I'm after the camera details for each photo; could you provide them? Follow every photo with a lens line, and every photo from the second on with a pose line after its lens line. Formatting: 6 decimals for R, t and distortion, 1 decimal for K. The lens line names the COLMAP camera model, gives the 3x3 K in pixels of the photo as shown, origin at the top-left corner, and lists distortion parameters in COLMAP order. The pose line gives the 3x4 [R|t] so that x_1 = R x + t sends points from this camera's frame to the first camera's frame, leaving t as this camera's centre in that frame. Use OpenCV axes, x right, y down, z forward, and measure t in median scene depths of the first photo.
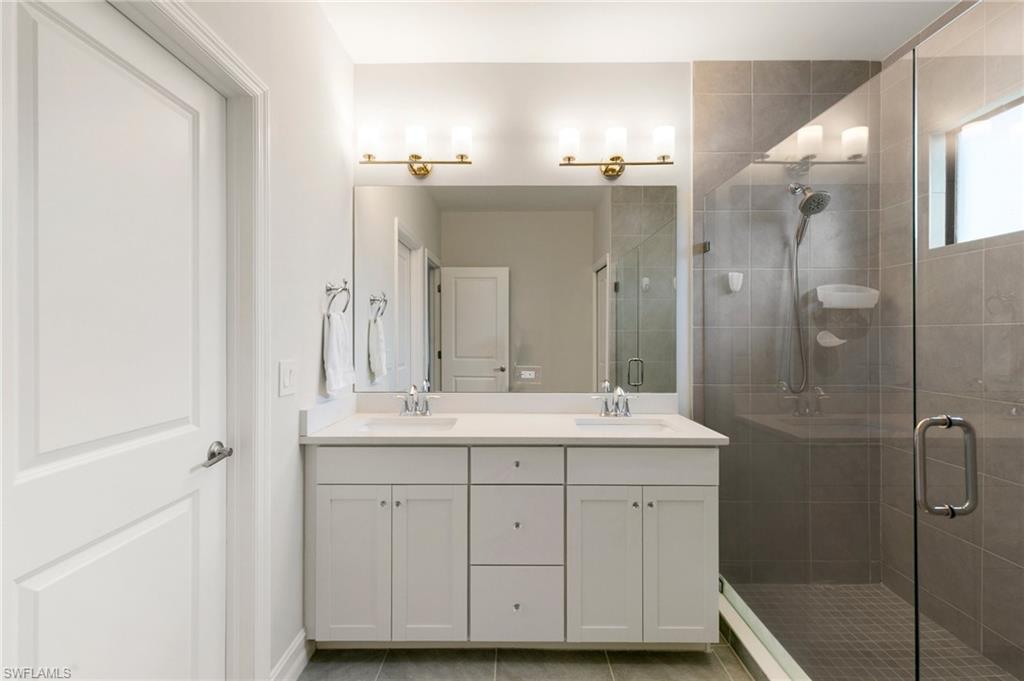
lens RADIAL K [[461.7, 0, 512.0], [0, 461.7, 340.5], [0, 0, 1]] dist [0.001081, 0.000247]
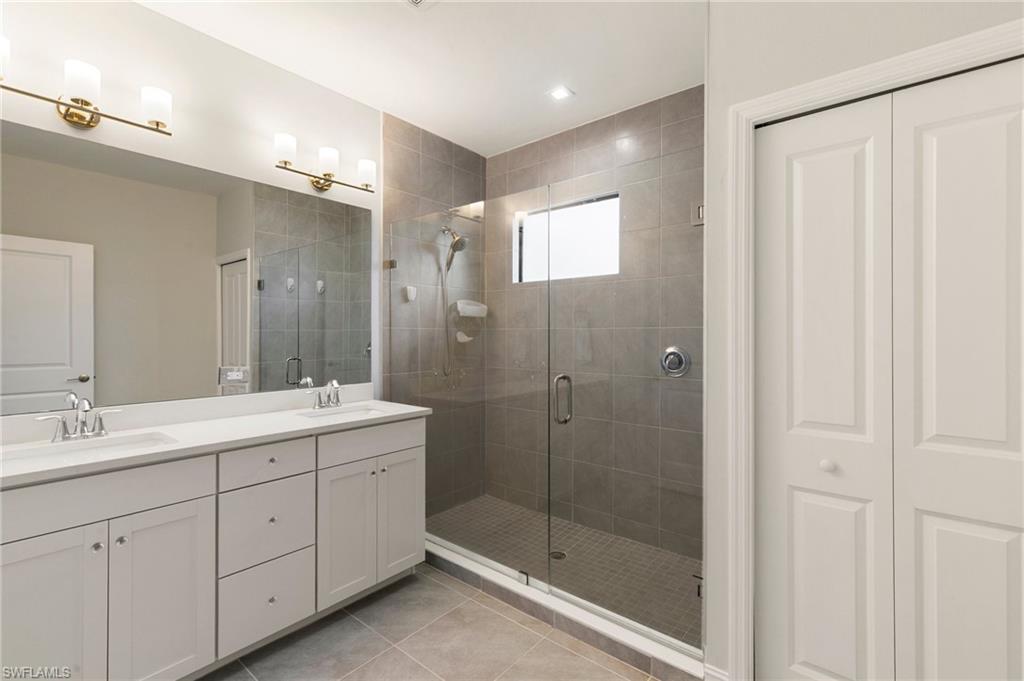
lens RADIAL K [[457.1, 0, 514.4], [0, 457.1, 345.9], [0, 0, 1]] dist [0.001725, 0.000136]
pose [[0.625788, -0.018365, 0.779777, -0.347326], [0.008161, 0.999822, 0.016998, 0.001583], [-0.779950, -0.004273, 0.625827, -0.038082]]
